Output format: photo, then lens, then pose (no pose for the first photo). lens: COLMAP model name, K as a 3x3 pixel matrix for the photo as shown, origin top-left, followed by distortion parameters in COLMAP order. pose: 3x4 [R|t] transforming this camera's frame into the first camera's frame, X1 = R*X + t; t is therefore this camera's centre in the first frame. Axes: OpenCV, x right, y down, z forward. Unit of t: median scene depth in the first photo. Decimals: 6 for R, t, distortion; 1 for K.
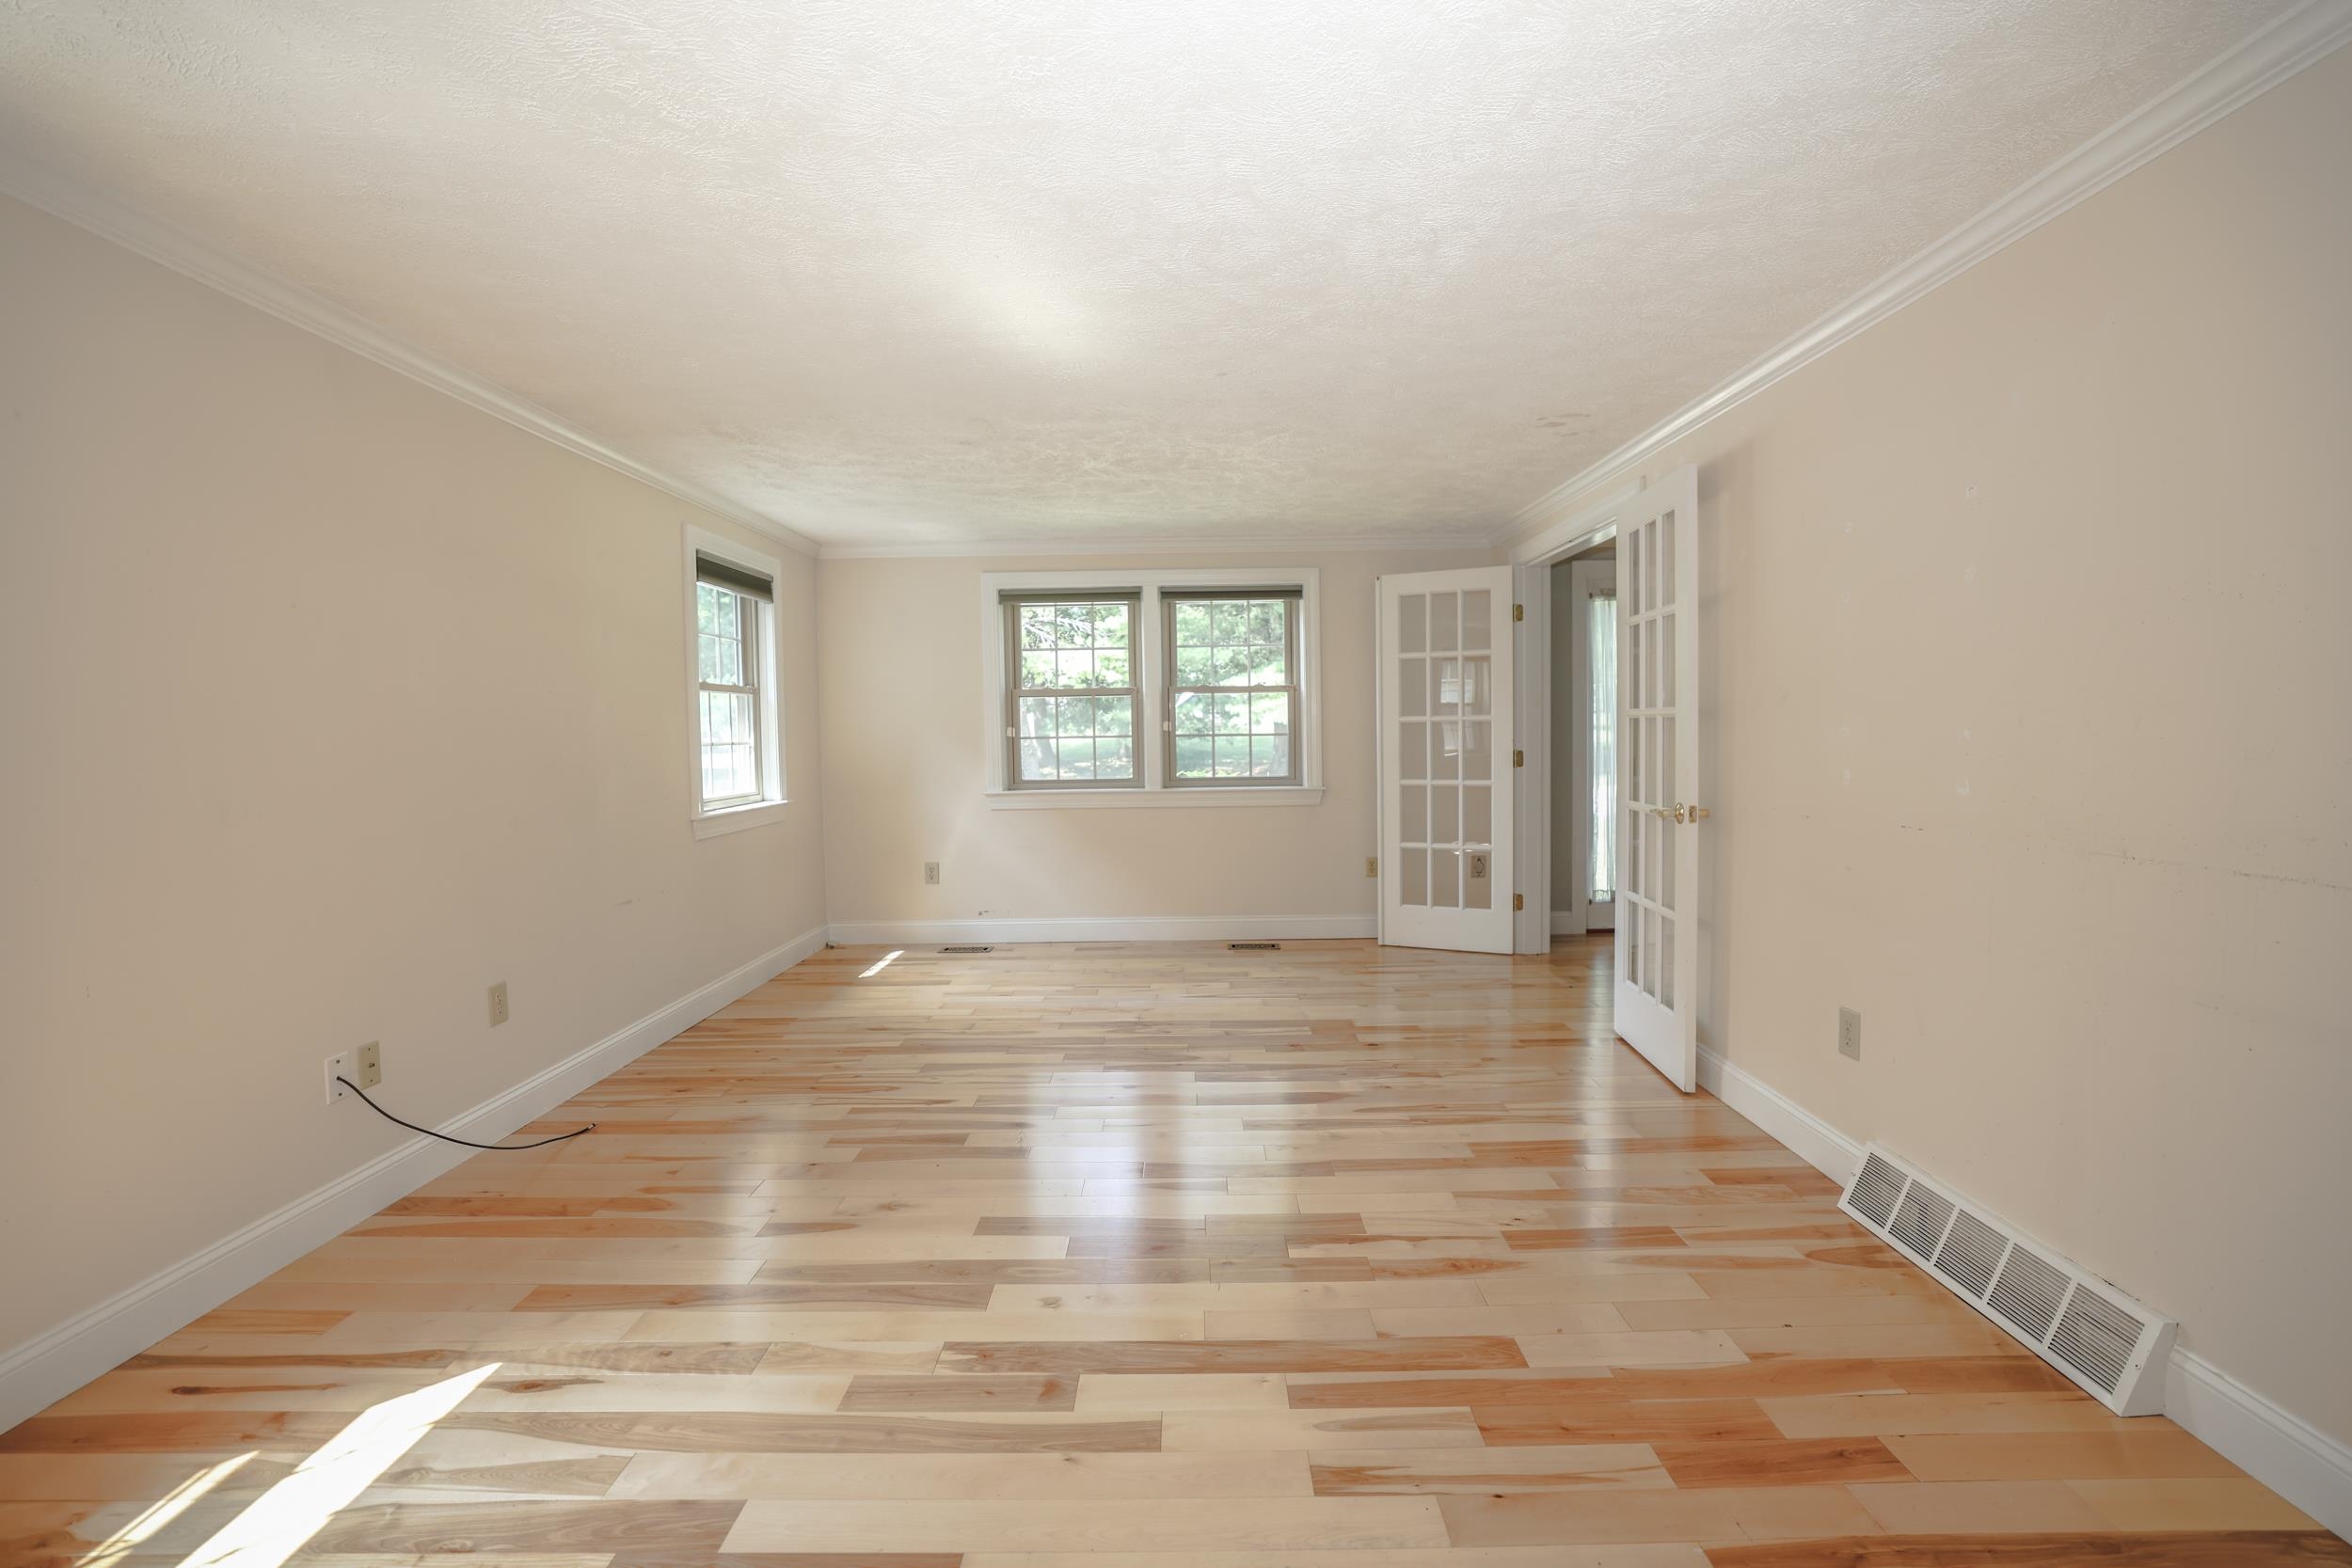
lens RADIAL K [[1012.7, 0, 1176.0], [0, 1012.7, 784.0], [0, 0, 1]] dist [-0.040304, 0.012051]
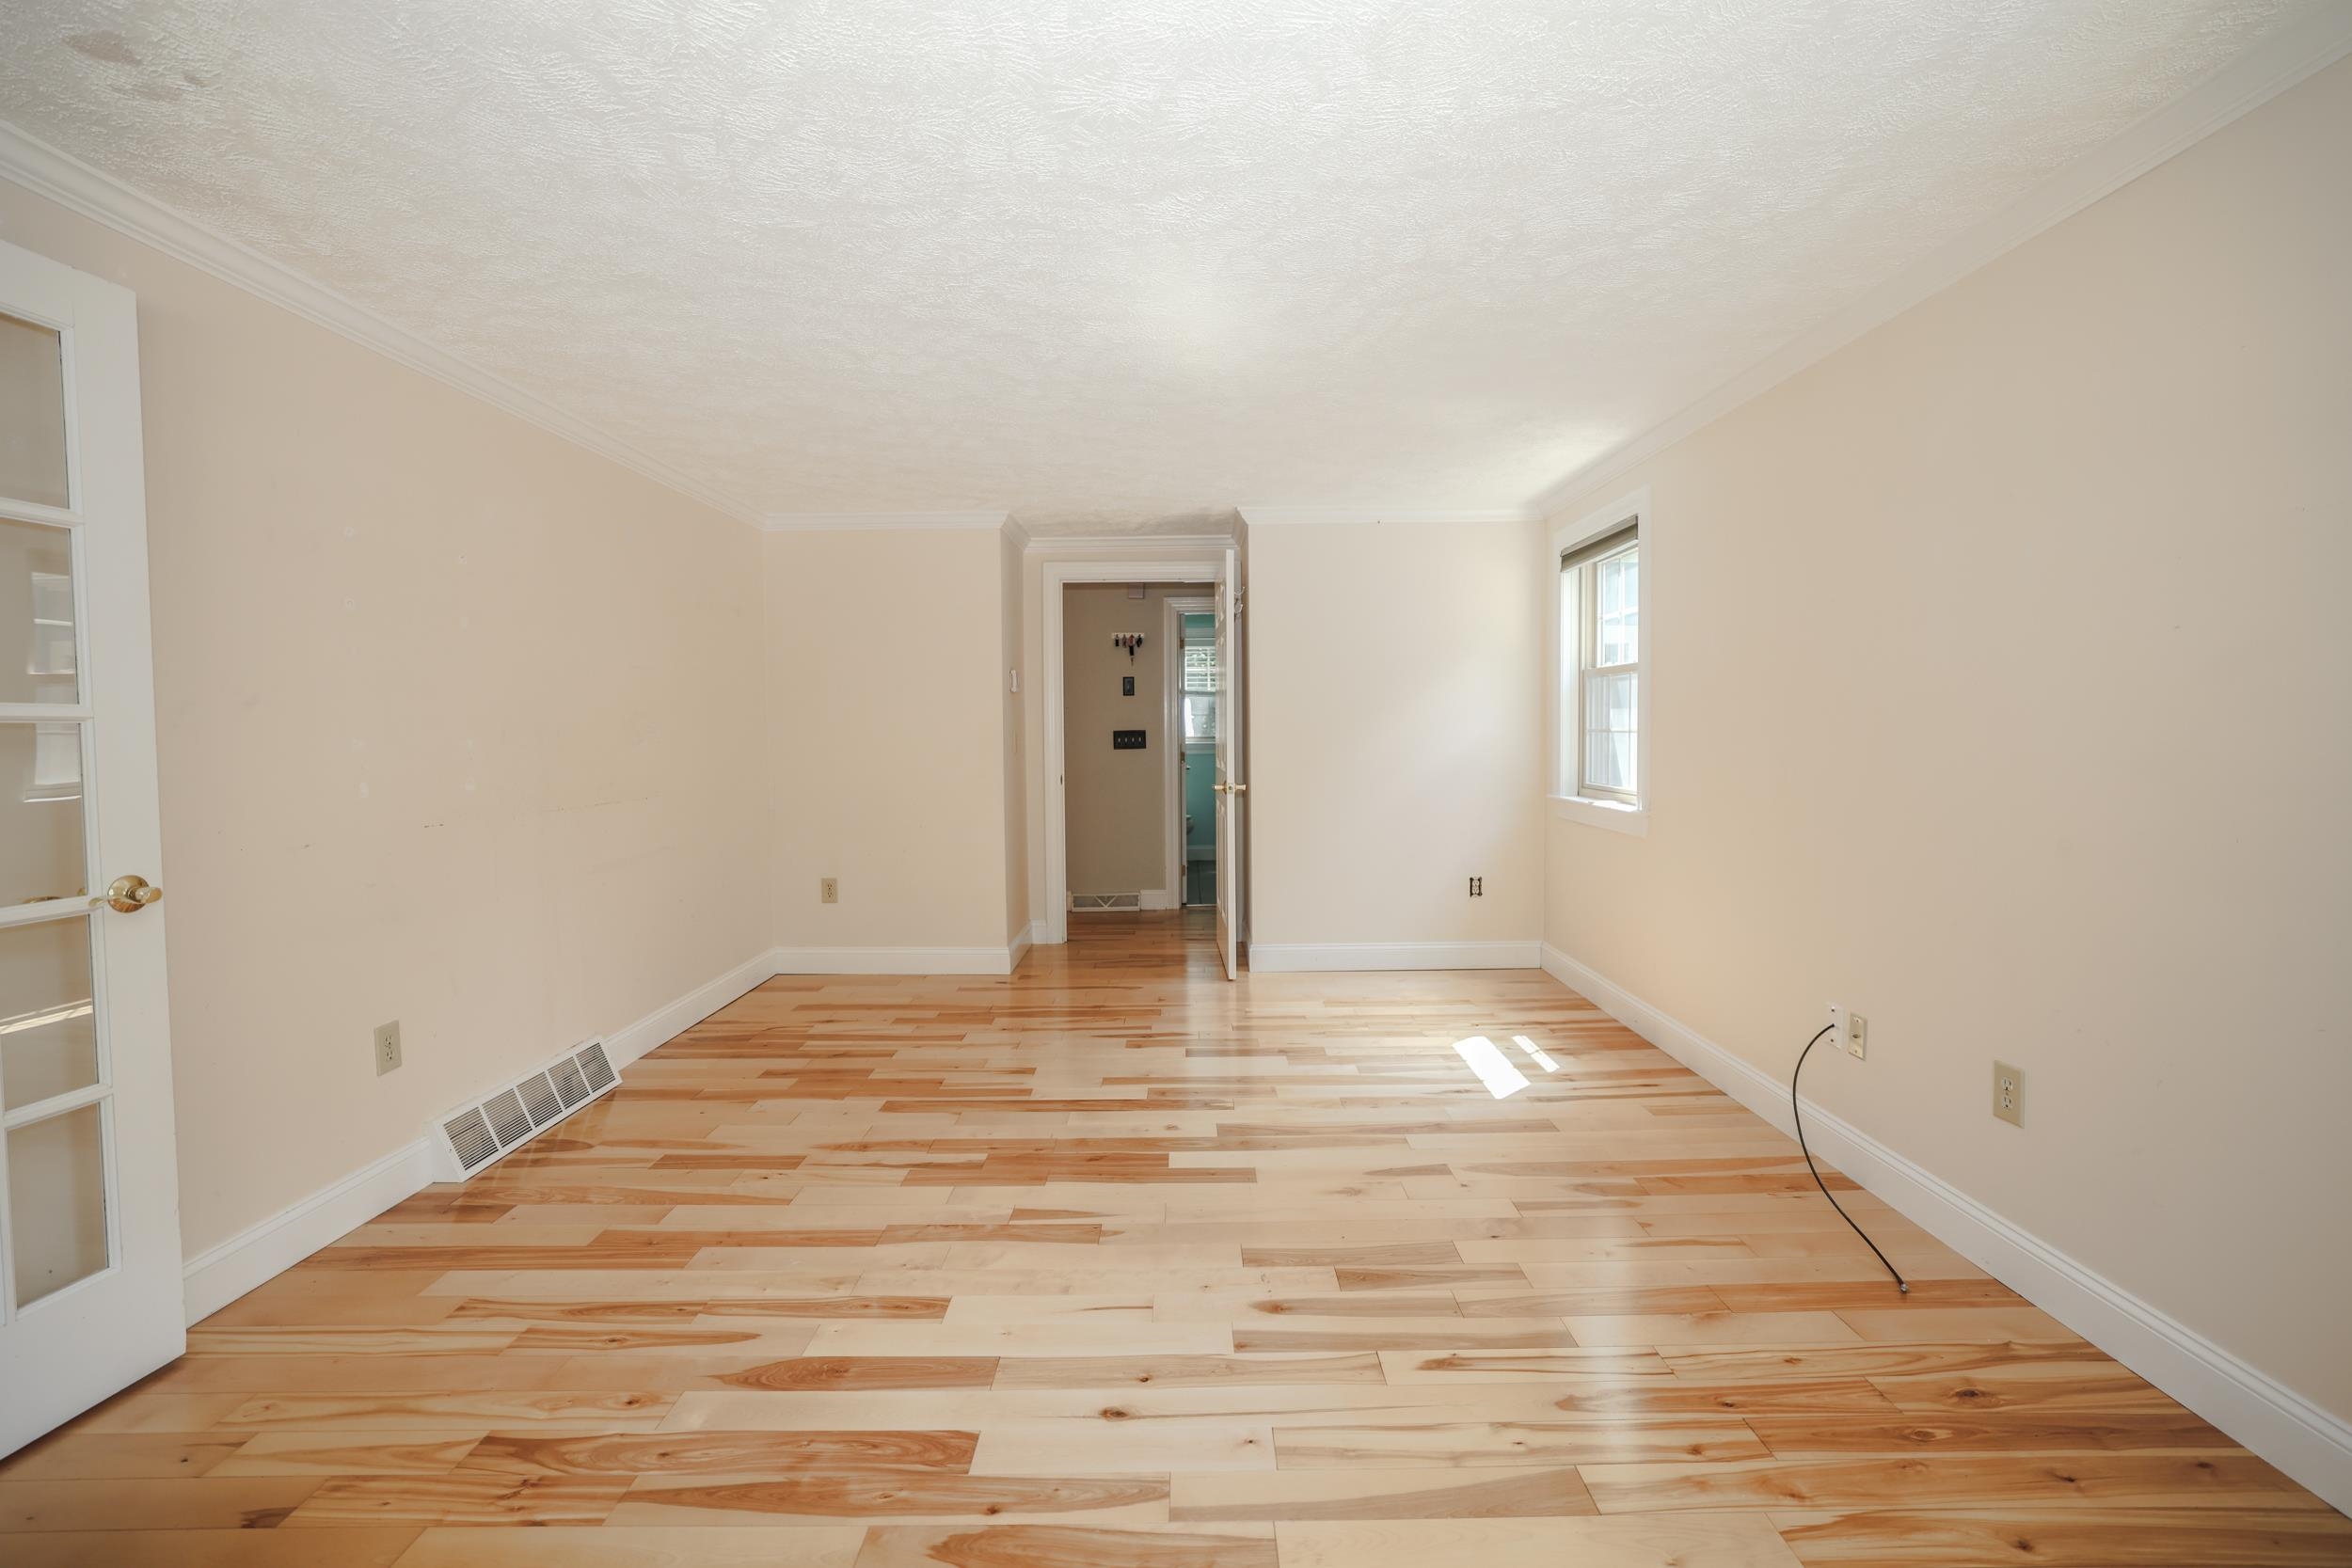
lens RADIAL K [[1012.7, 0, 1176.0], [0, 1012.7, 784.0], [0, 0, 1]] dist [-0.040304, 0.012051]
pose [[-0.999730, 0.022642, -0.005203, -0.118426], [0.021959, 0.994055, 0.106640, -0.107201], [0.007587, 0.106497, -0.994284, 2.112894]]
